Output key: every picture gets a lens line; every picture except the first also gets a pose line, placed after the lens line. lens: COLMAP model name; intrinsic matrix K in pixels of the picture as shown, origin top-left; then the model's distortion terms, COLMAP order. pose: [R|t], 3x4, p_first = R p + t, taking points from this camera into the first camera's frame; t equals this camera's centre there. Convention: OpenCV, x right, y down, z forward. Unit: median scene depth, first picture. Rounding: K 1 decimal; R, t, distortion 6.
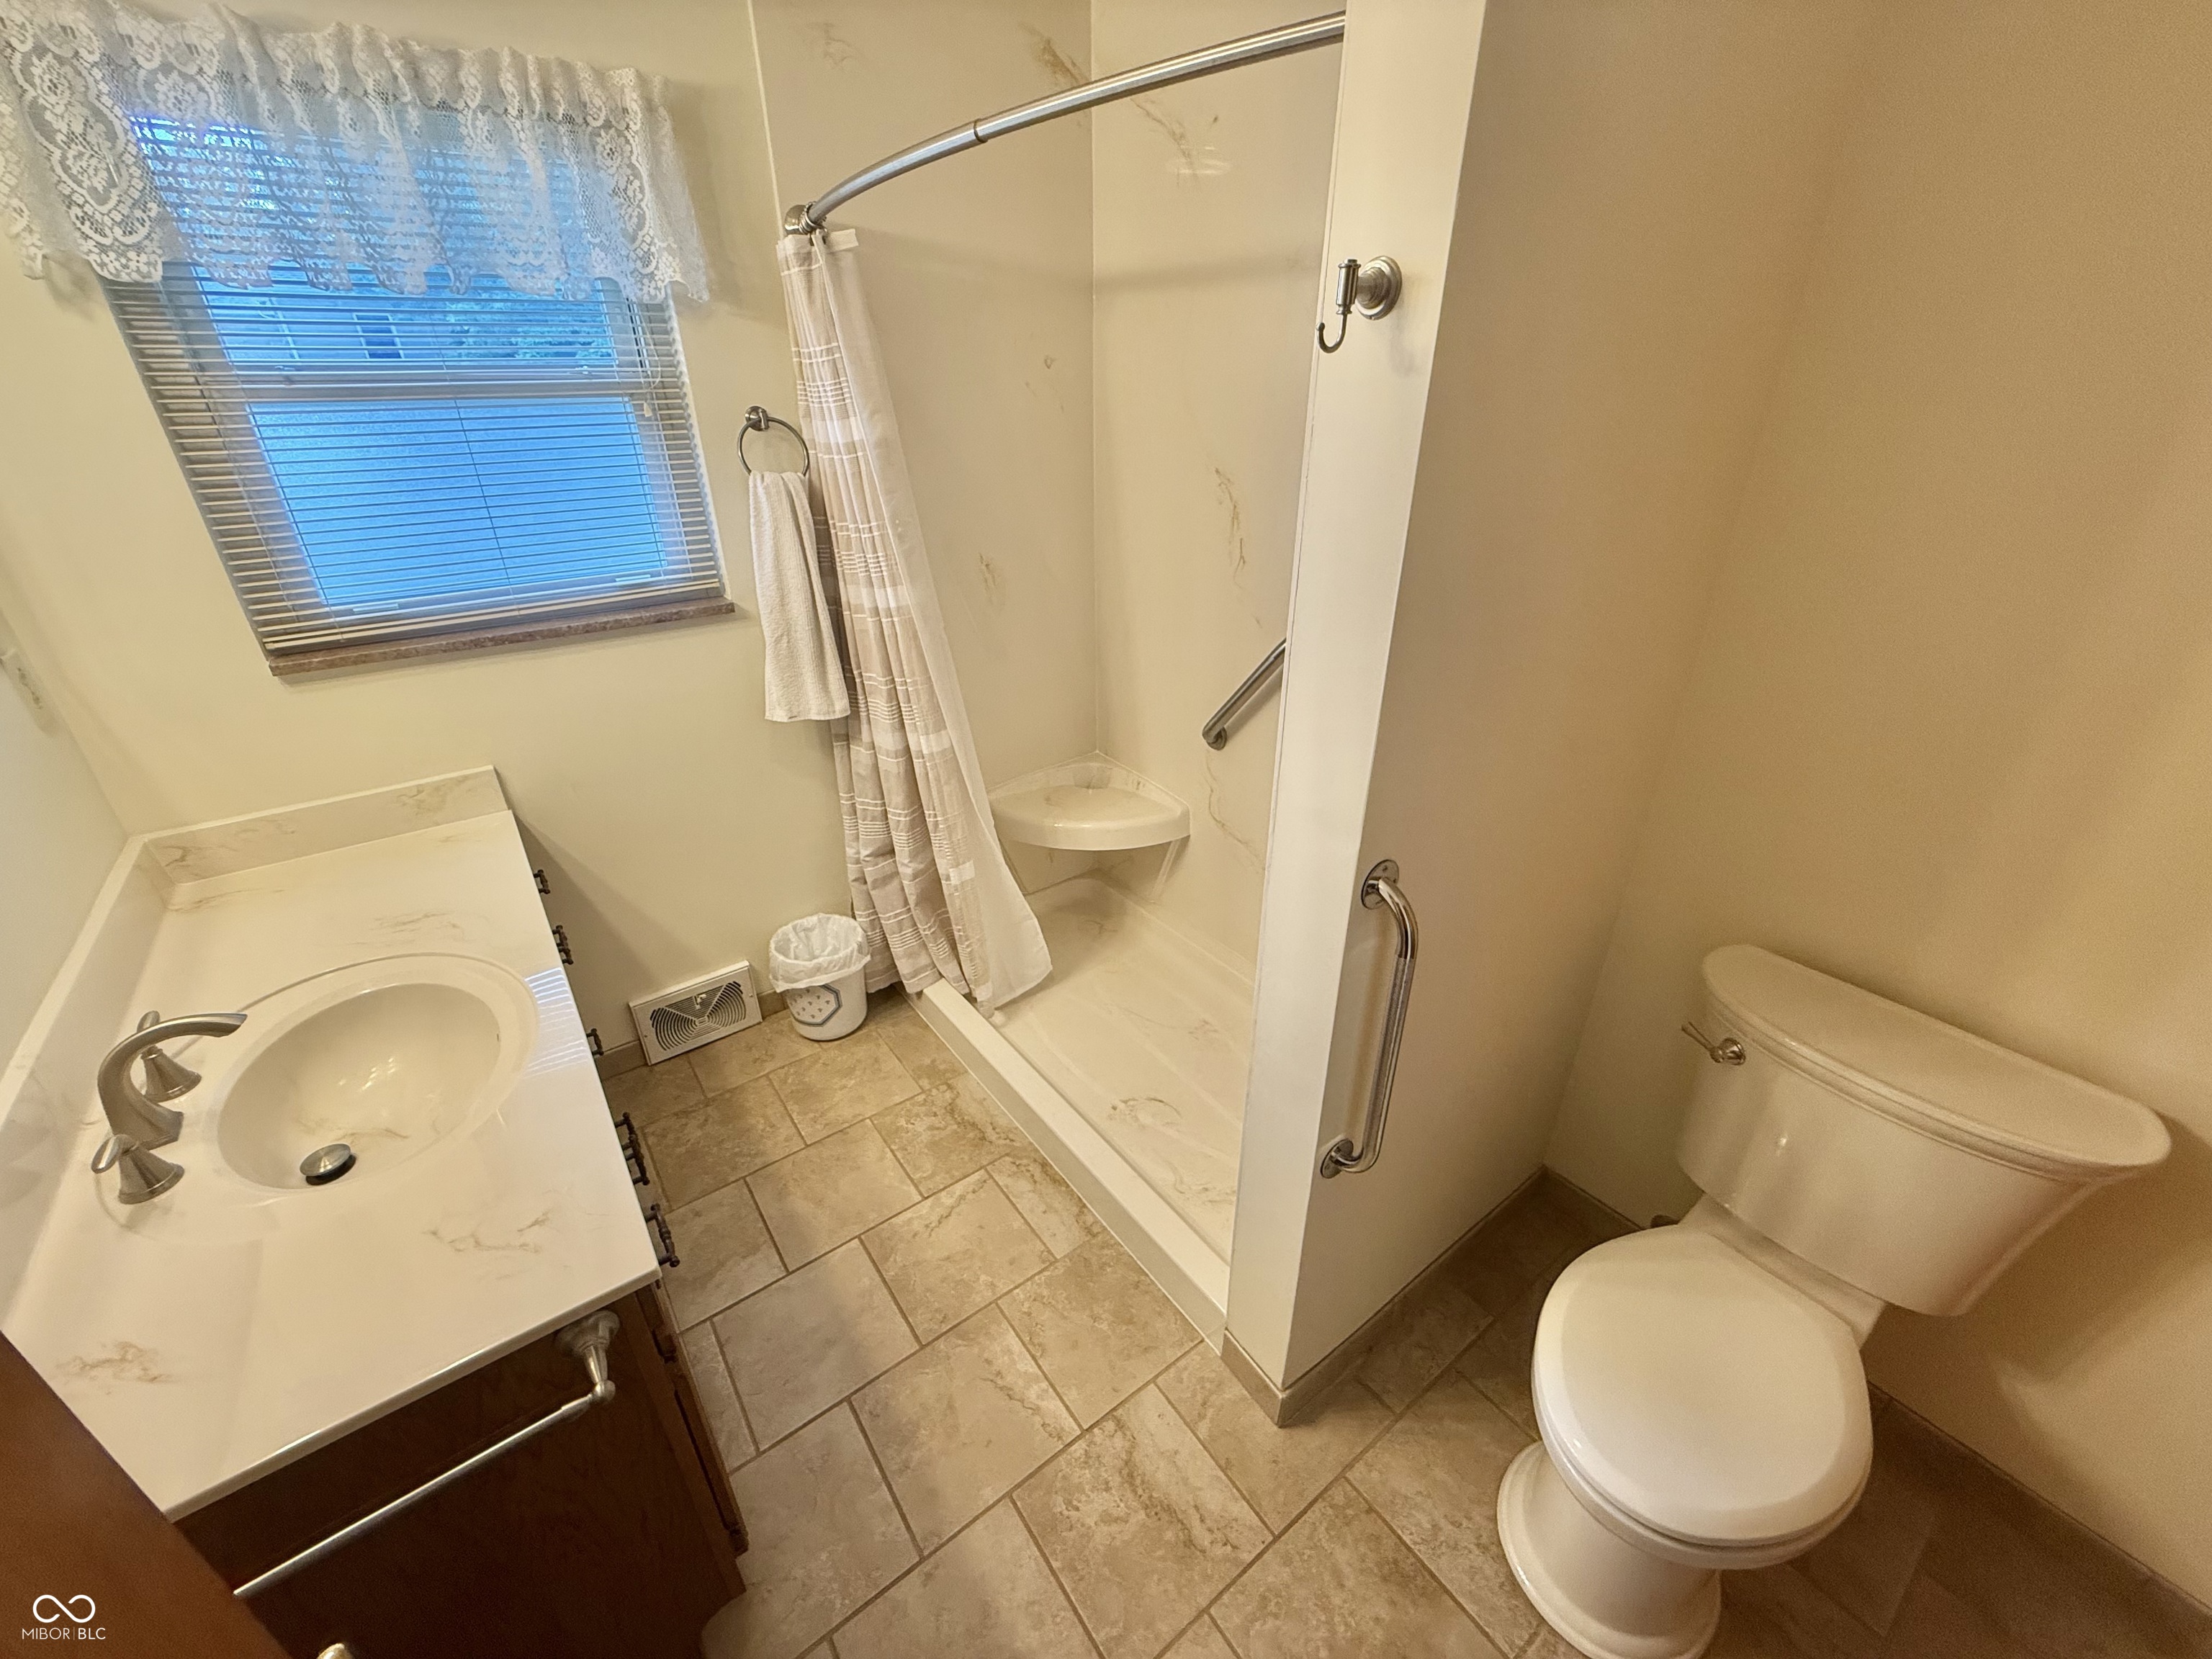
lens RADIAL K [[887.1, 0, 1101.4], [0, 887.1, 831.0], [0, 0, 1]] dist [0.001188, -0.000350]
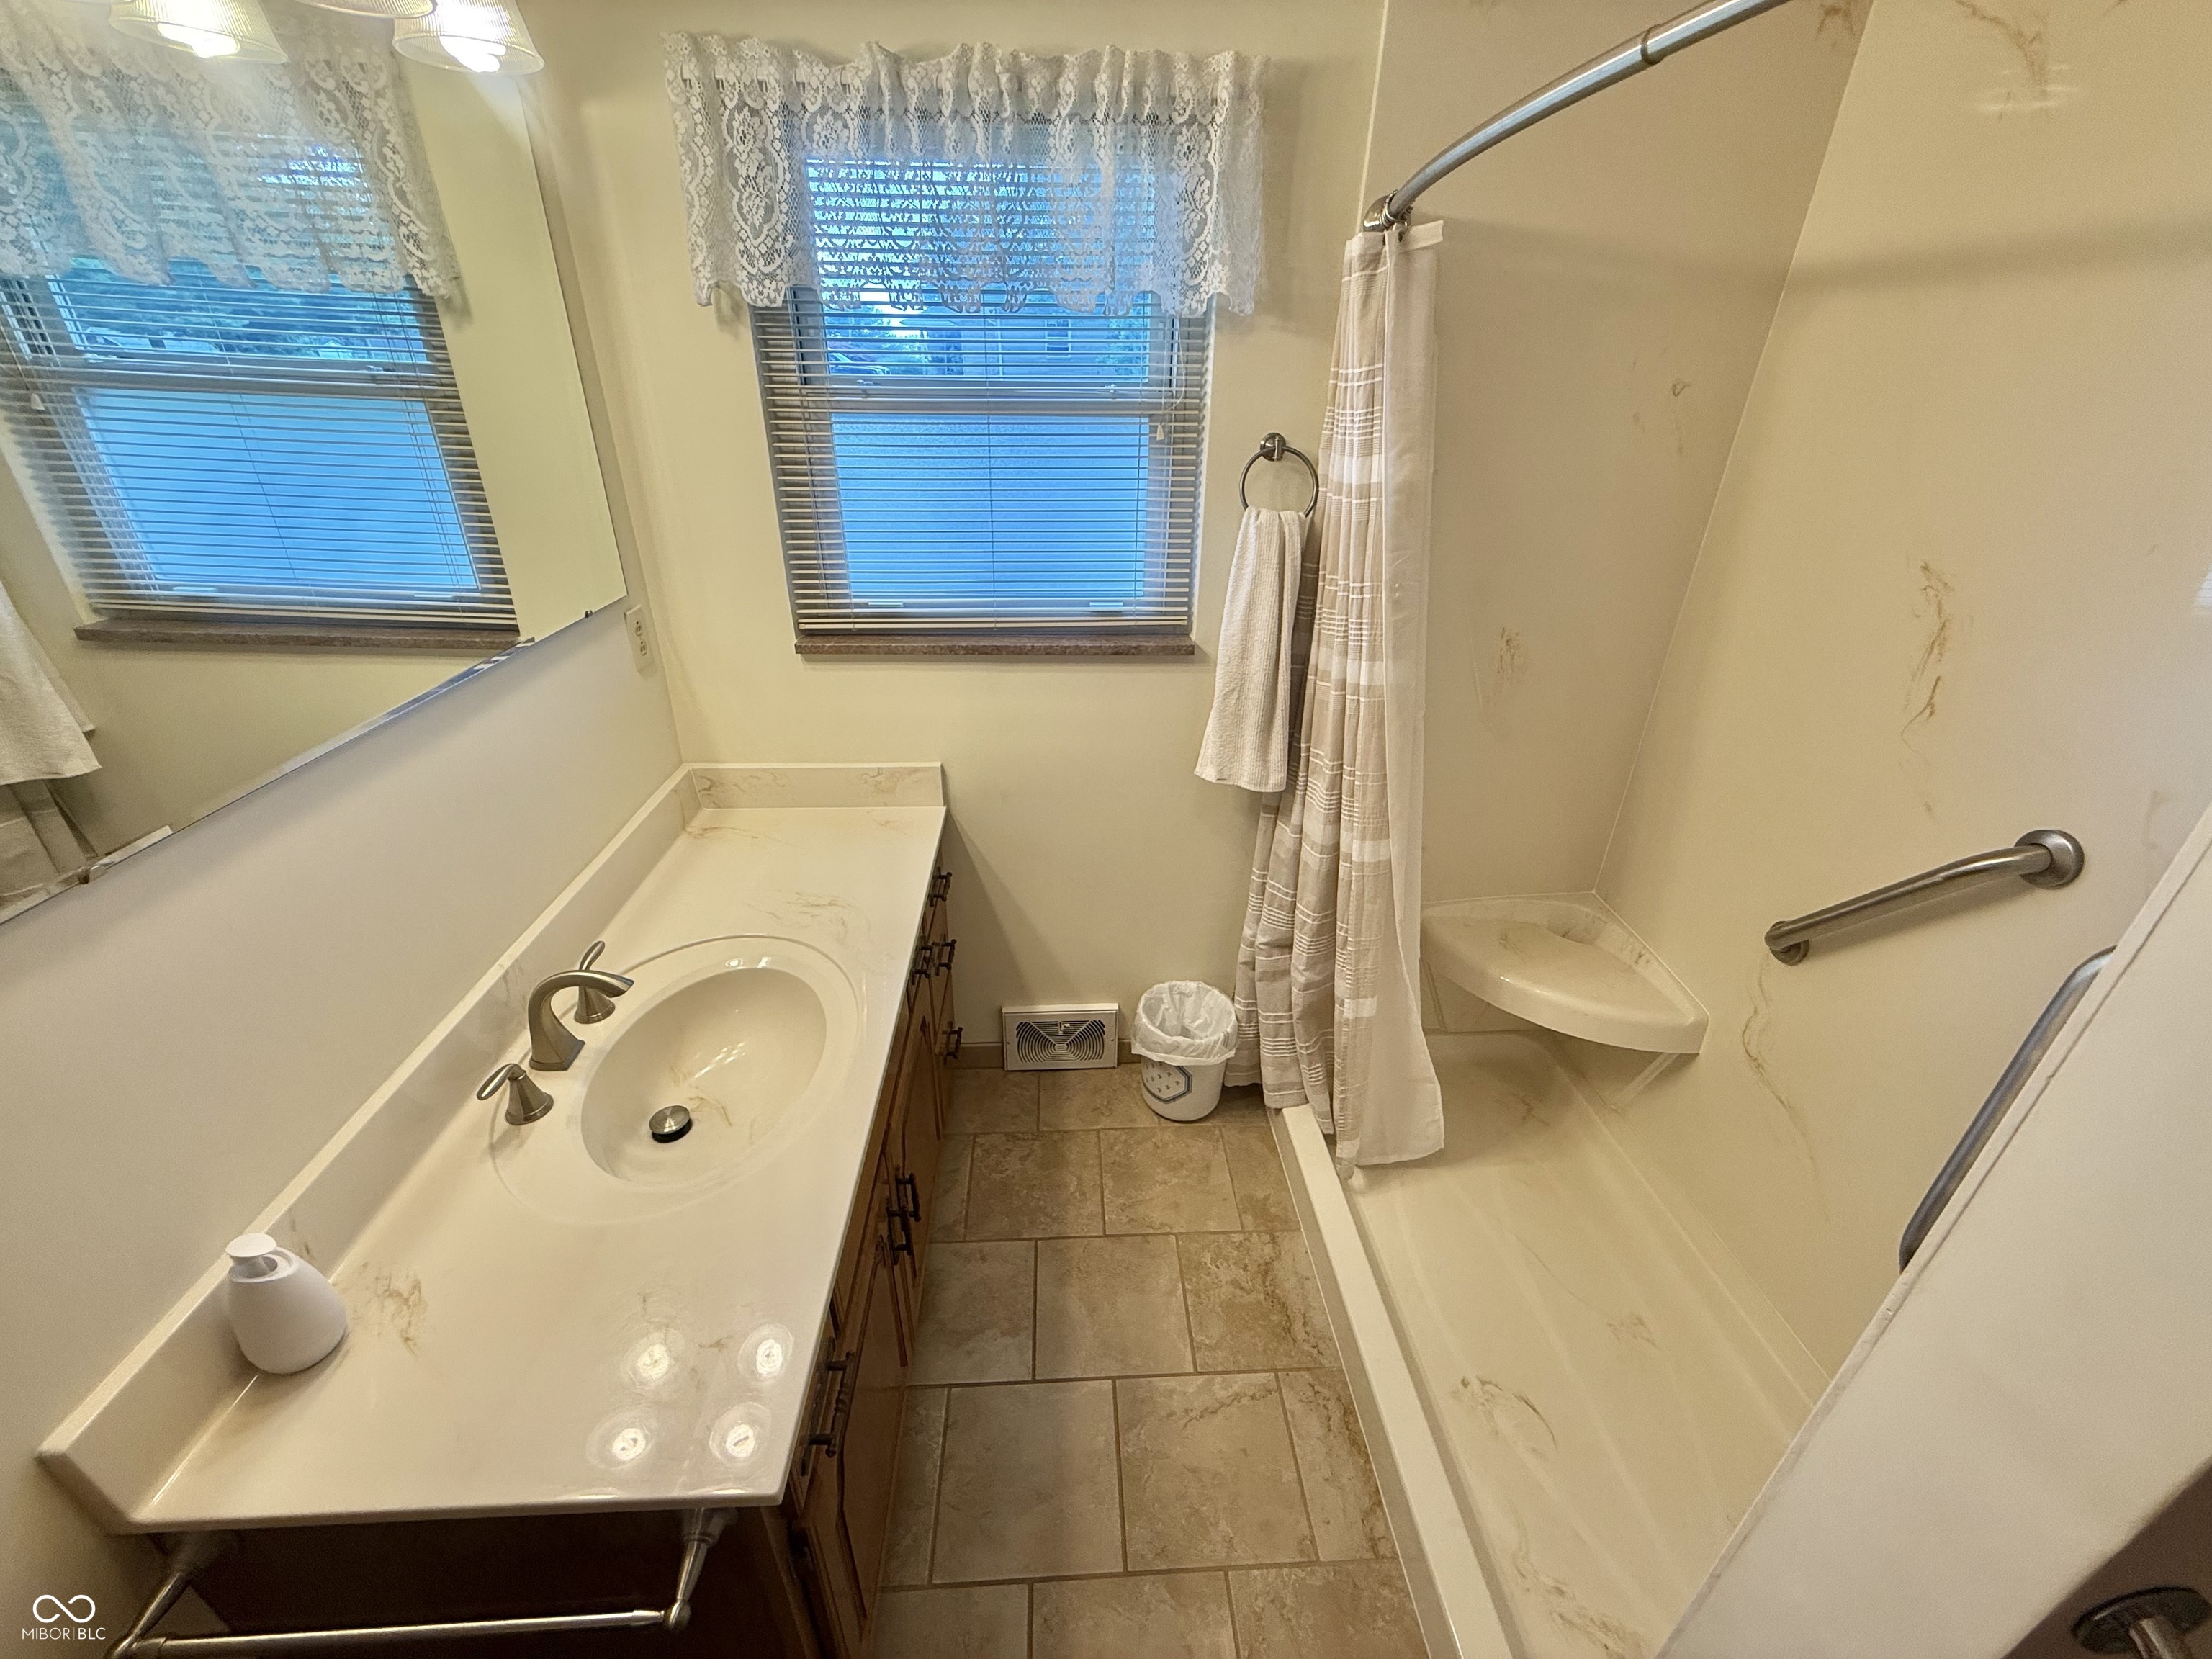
lens RADIAL K [[887.1, 0, 1101.4], [0, 887.1, 831.0], [0, 0, 1]] dist [0.001188, -0.000350]
pose [[0.834479, 0.268526, -0.481185, -0.007137], [-0.268834, 0.960649, 0.069875, -0.122114], [0.481013, 0.071049, 0.873830, 0.189923]]
